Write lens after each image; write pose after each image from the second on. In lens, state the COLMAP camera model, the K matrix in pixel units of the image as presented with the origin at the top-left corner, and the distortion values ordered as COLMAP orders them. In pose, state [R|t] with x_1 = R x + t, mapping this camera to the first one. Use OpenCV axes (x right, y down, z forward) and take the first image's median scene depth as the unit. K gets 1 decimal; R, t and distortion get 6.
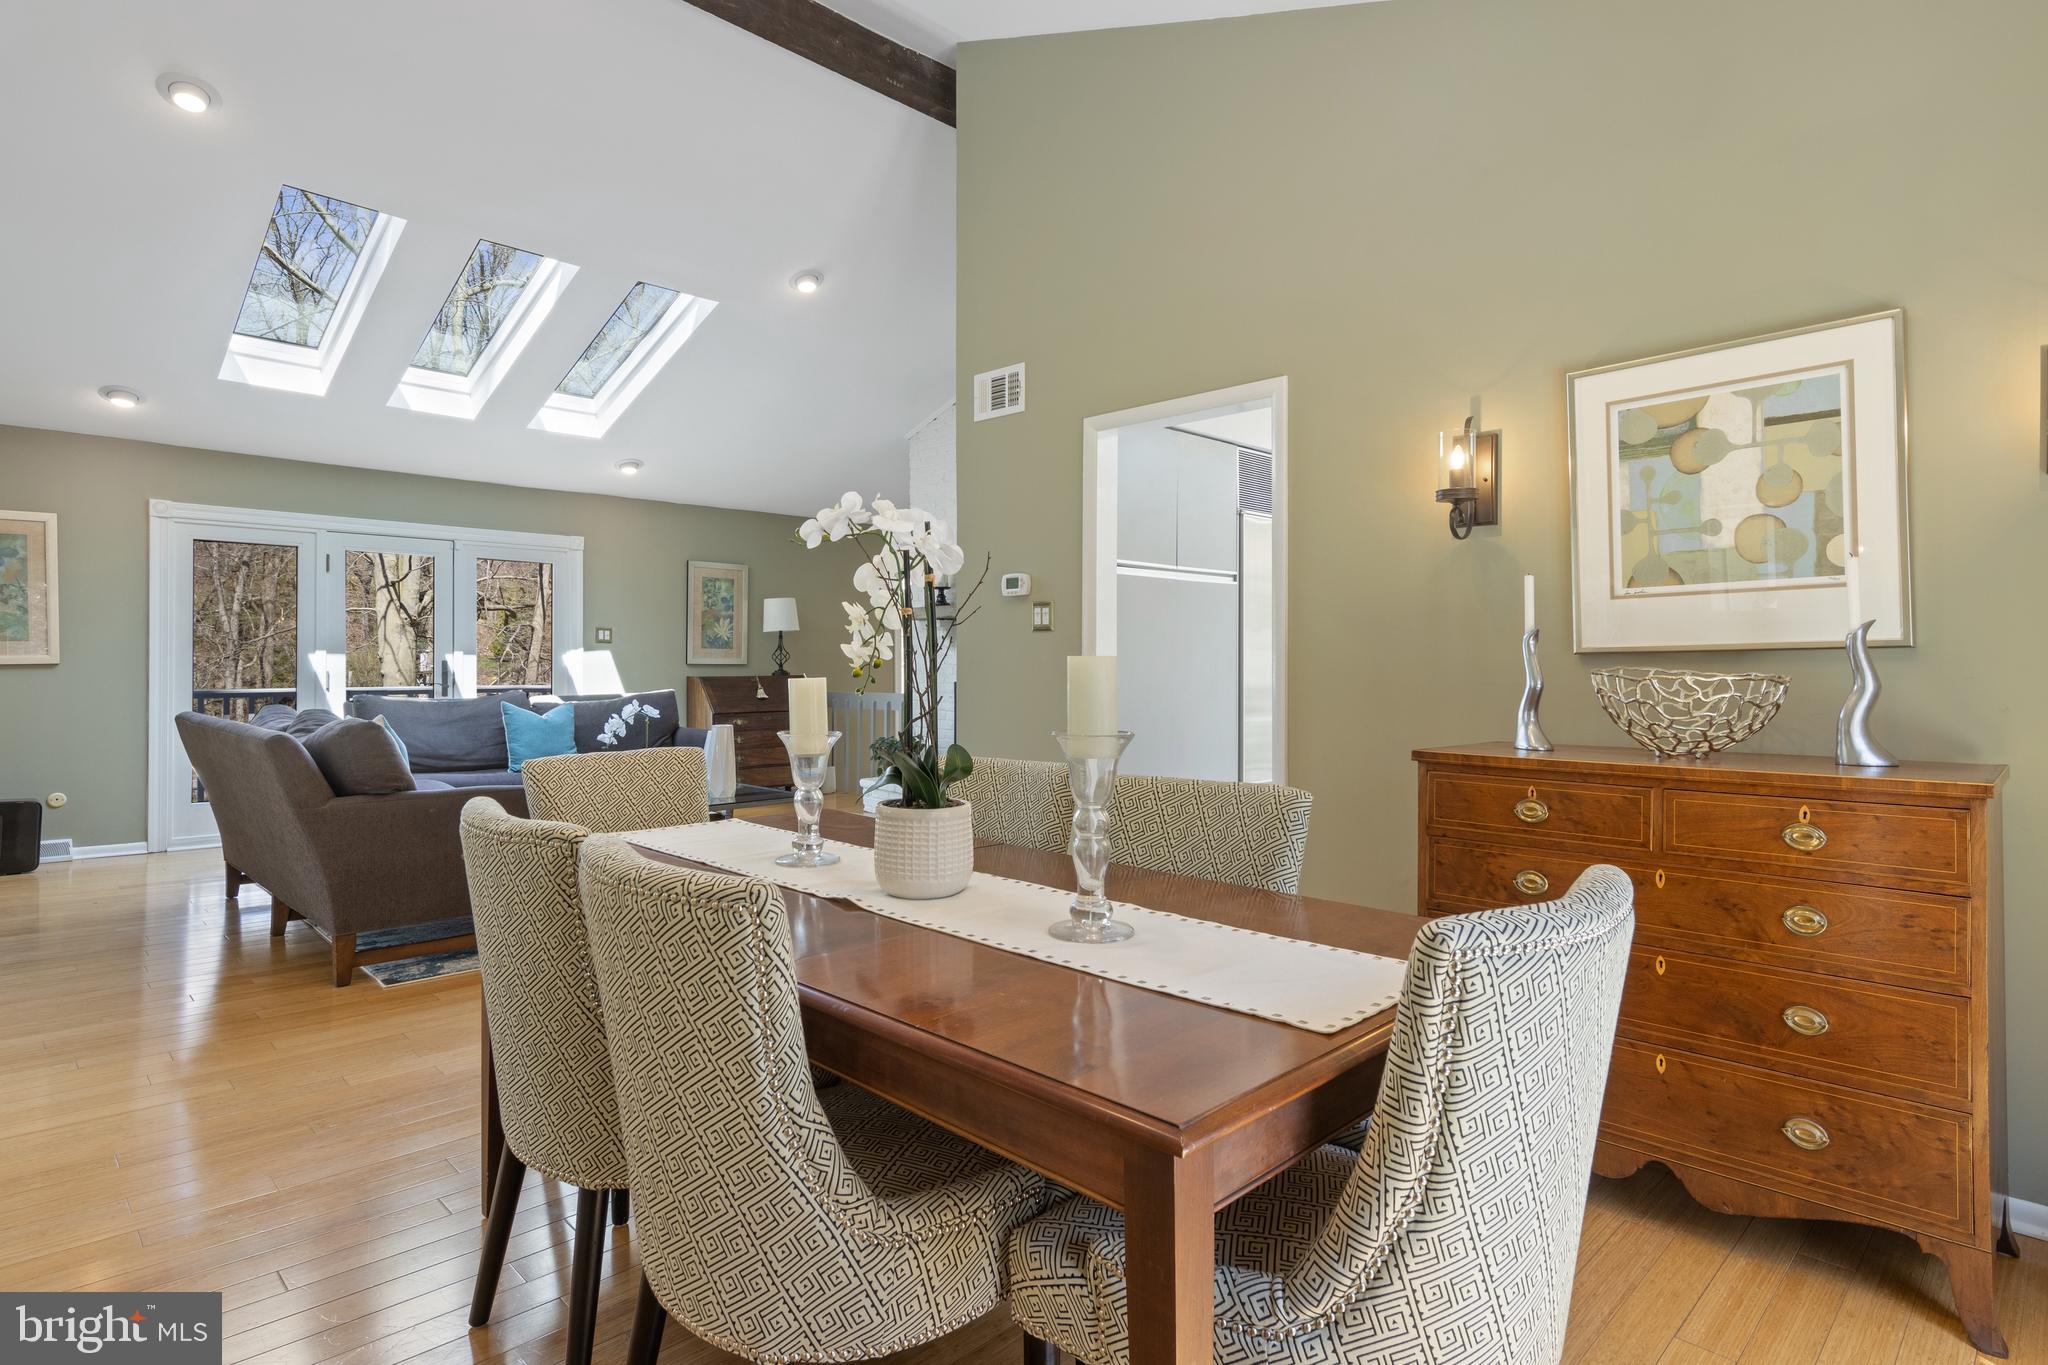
lens RADIAL K [[1038.4, 0, 1017.2], [0, 1038.4, 658.1], [0, 0, 1]] dist [0.010765, -0.003811]
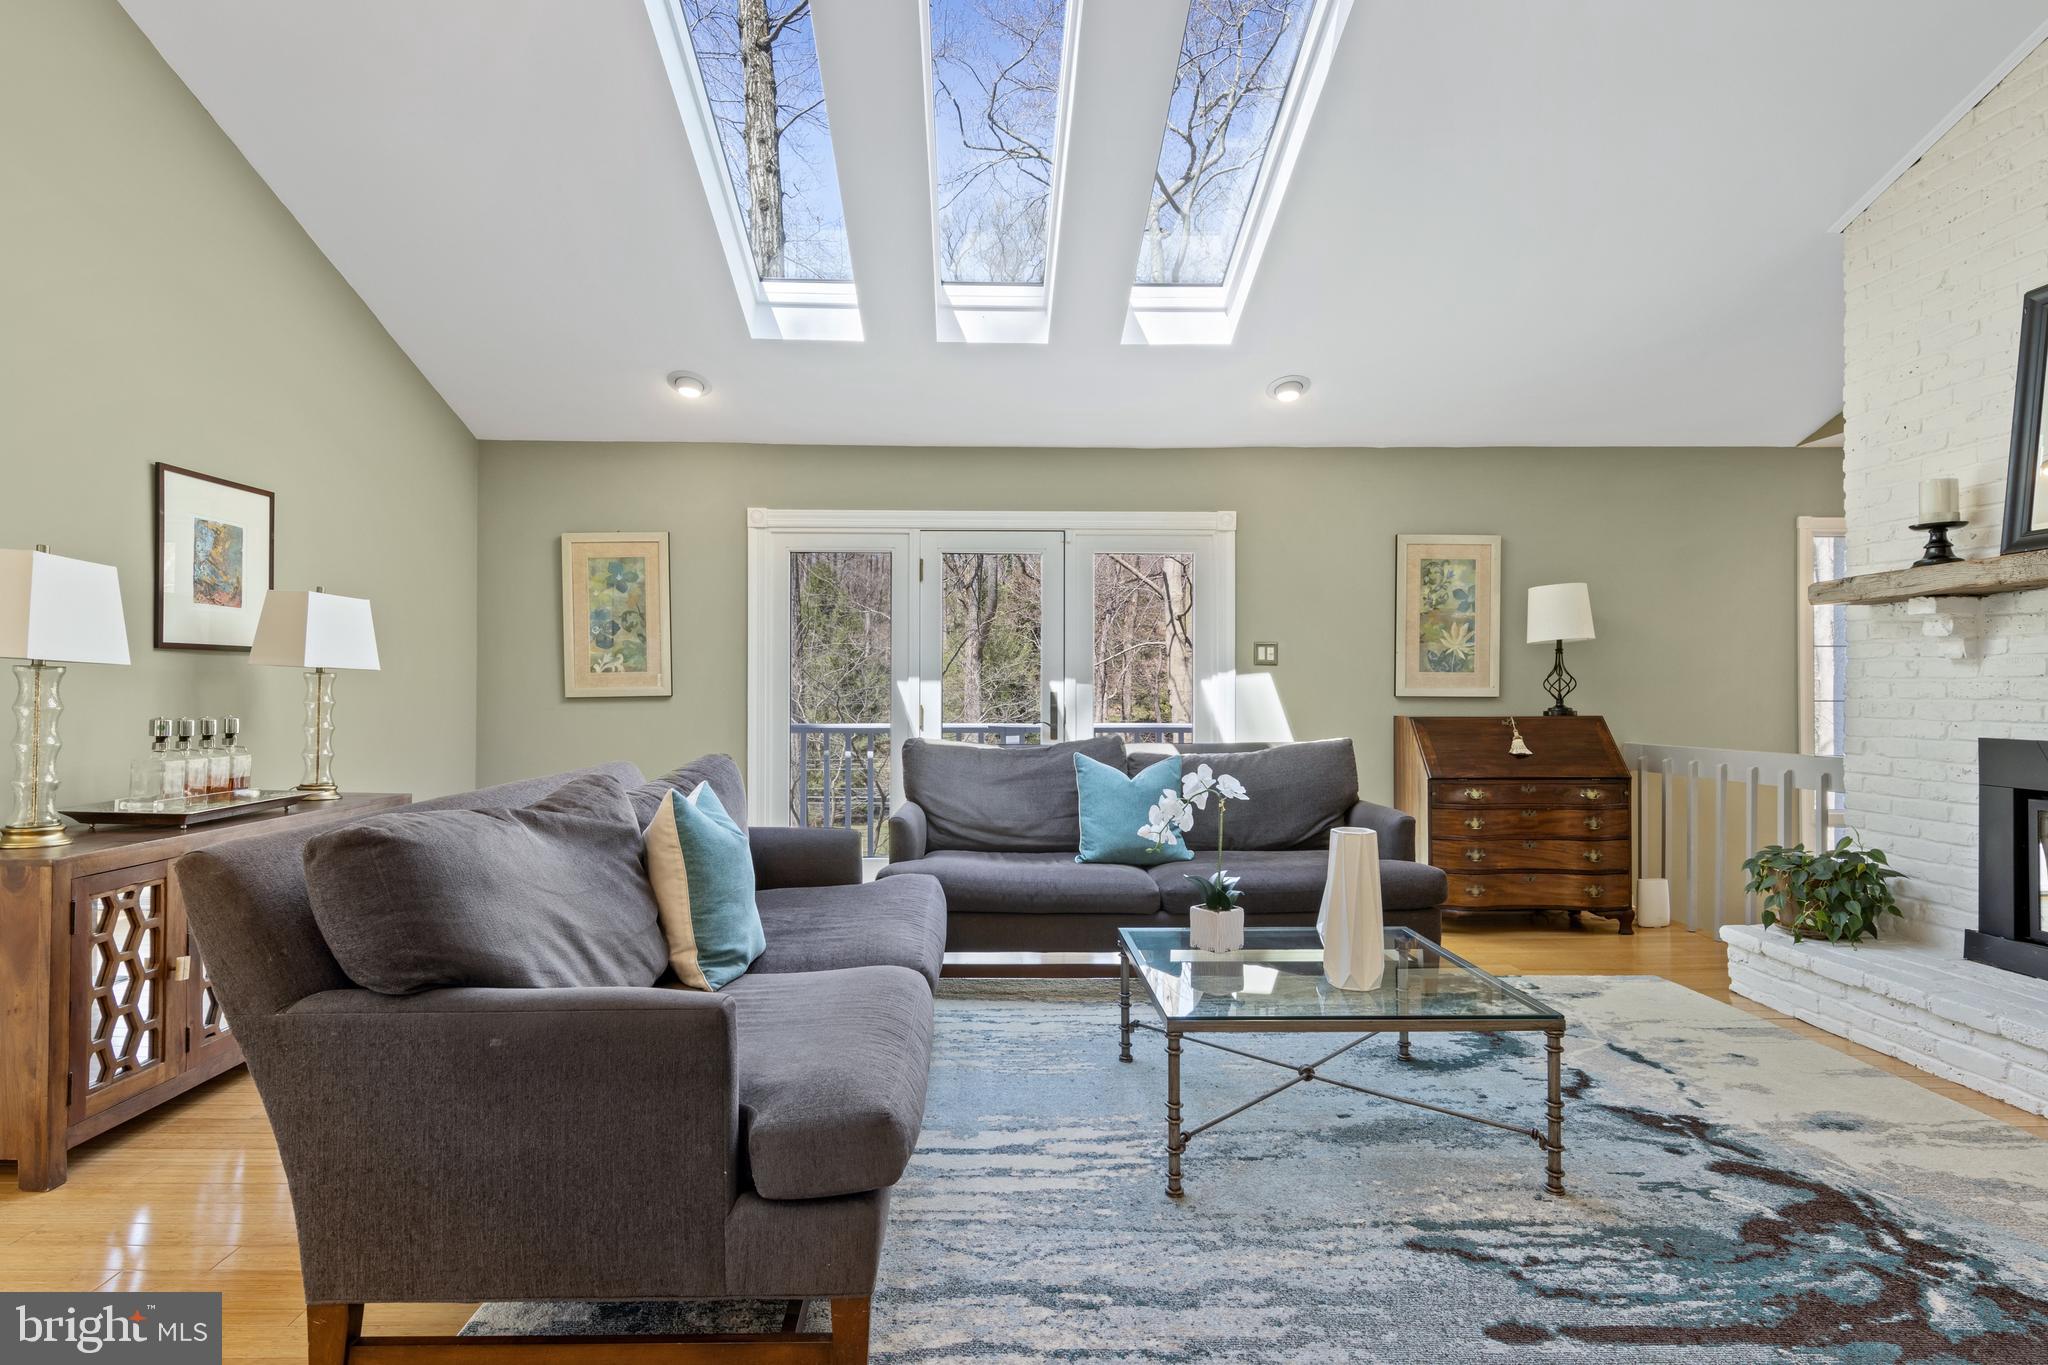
lens RADIAL K [[1038.4, 0, 1004.5], [0, 1038.4, 694.4], [0, 0, 1]] dist [0.010765, -0.003811]
pose [[0.726382, 0.000285, -0.687291, -0.061197], [0.002938, 0.999989, 0.003520, 0.001870], [0.687285, -0.004577, 0.726374, 0.432617]]
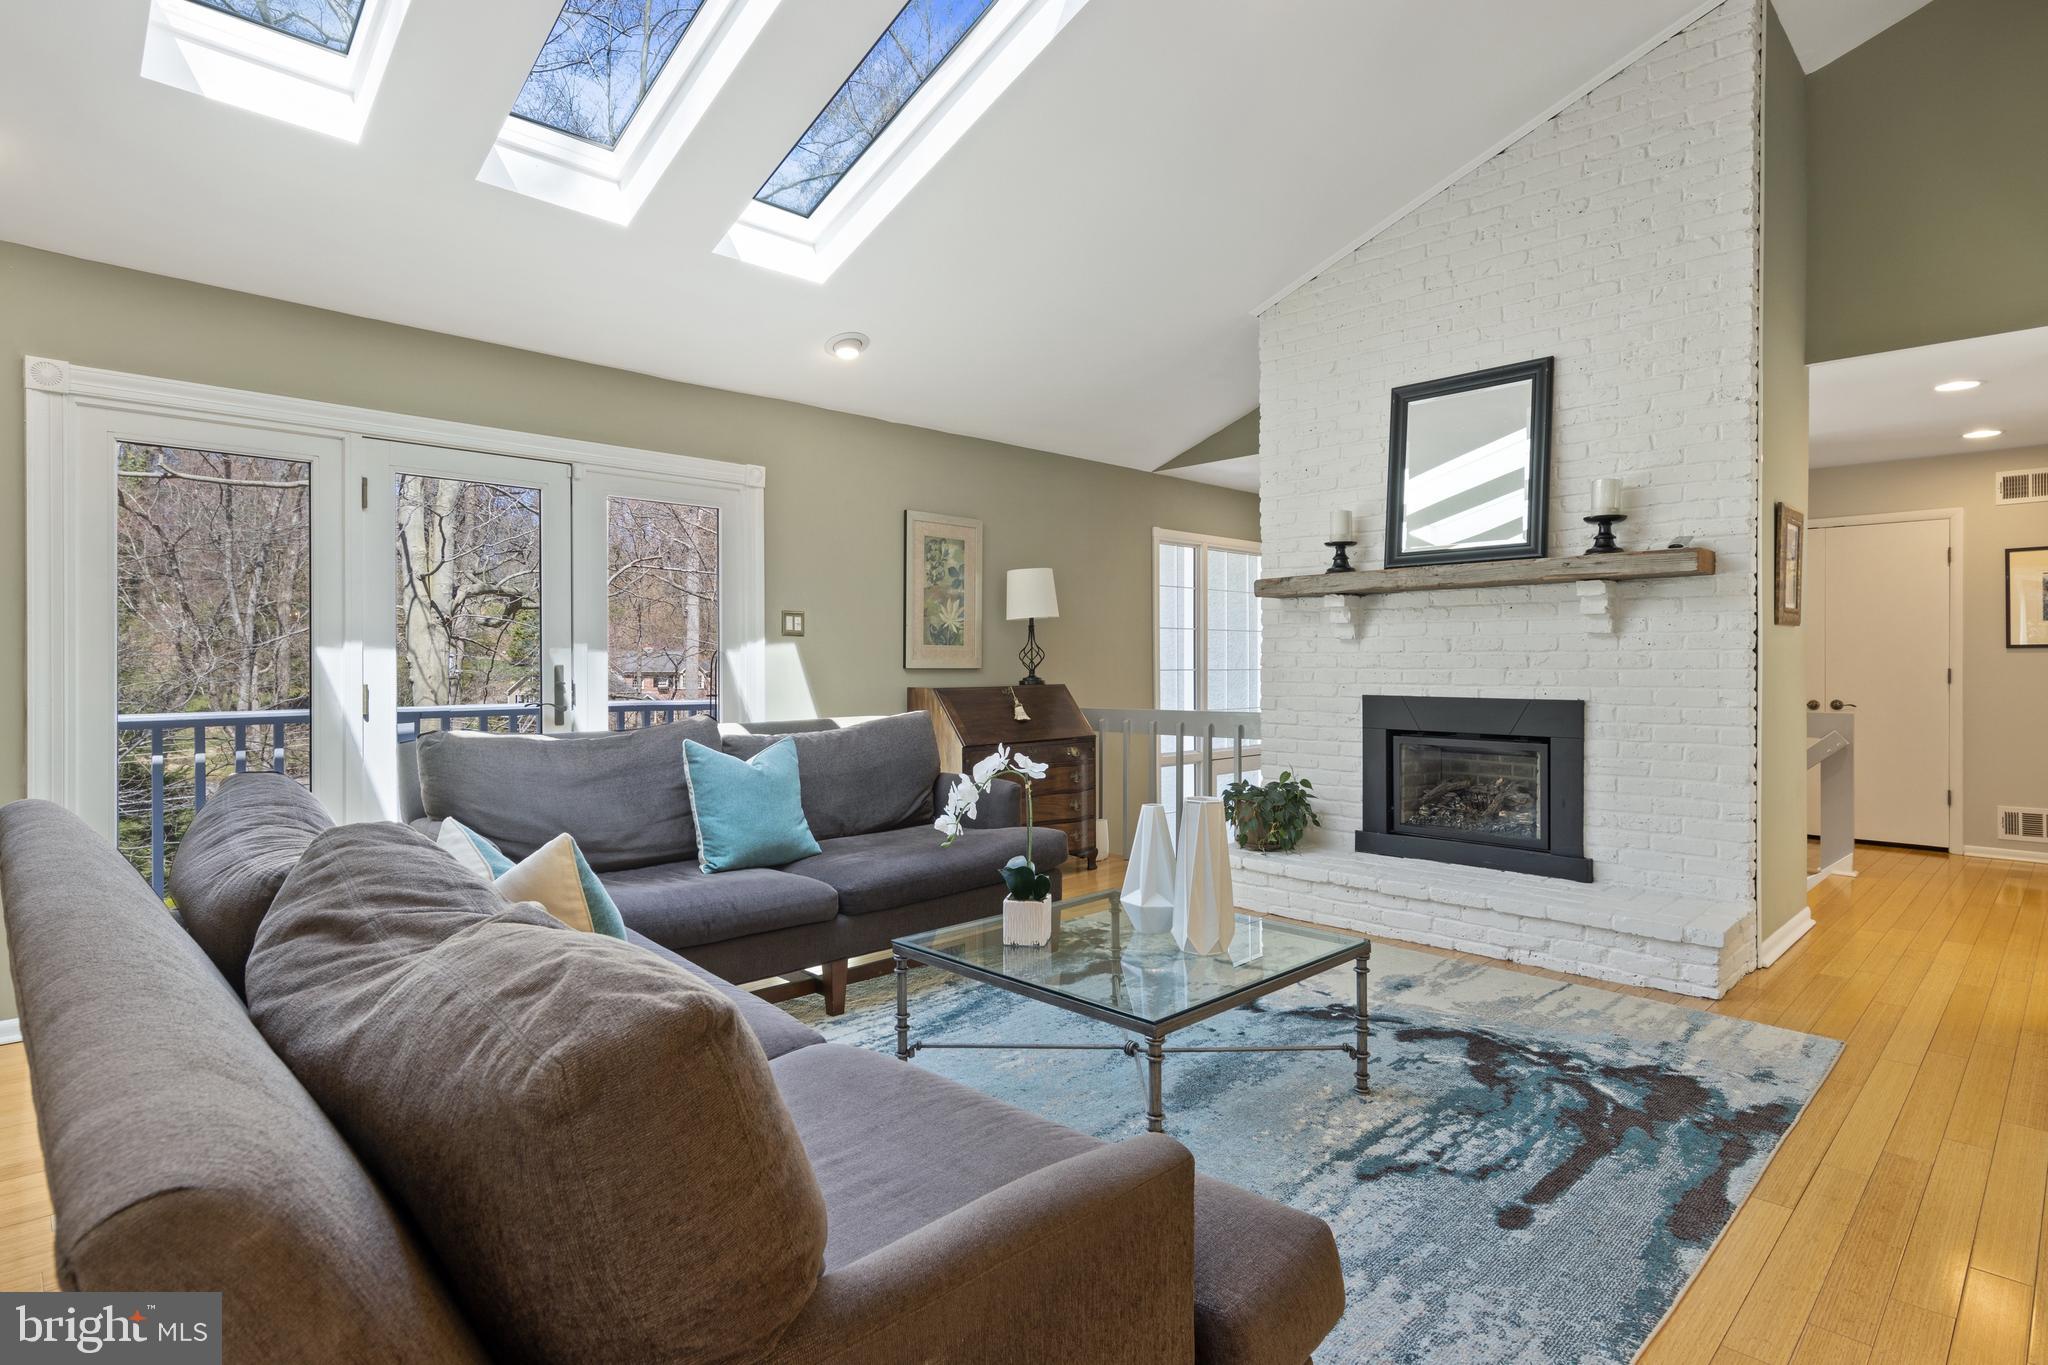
lens RADIAL K [[1038.4, 0, 1024.7], [0, 1038.4, 664.1], [0, 0, 1]] dist [0.010765, -0.003811]
pose [[0.999971, -0.004373, -0.006166, -0.279963], [0.004397, 0.999983, 0.003852, 0.001052], [0.006149, -0.003879, 0.999974, 0.408097]]
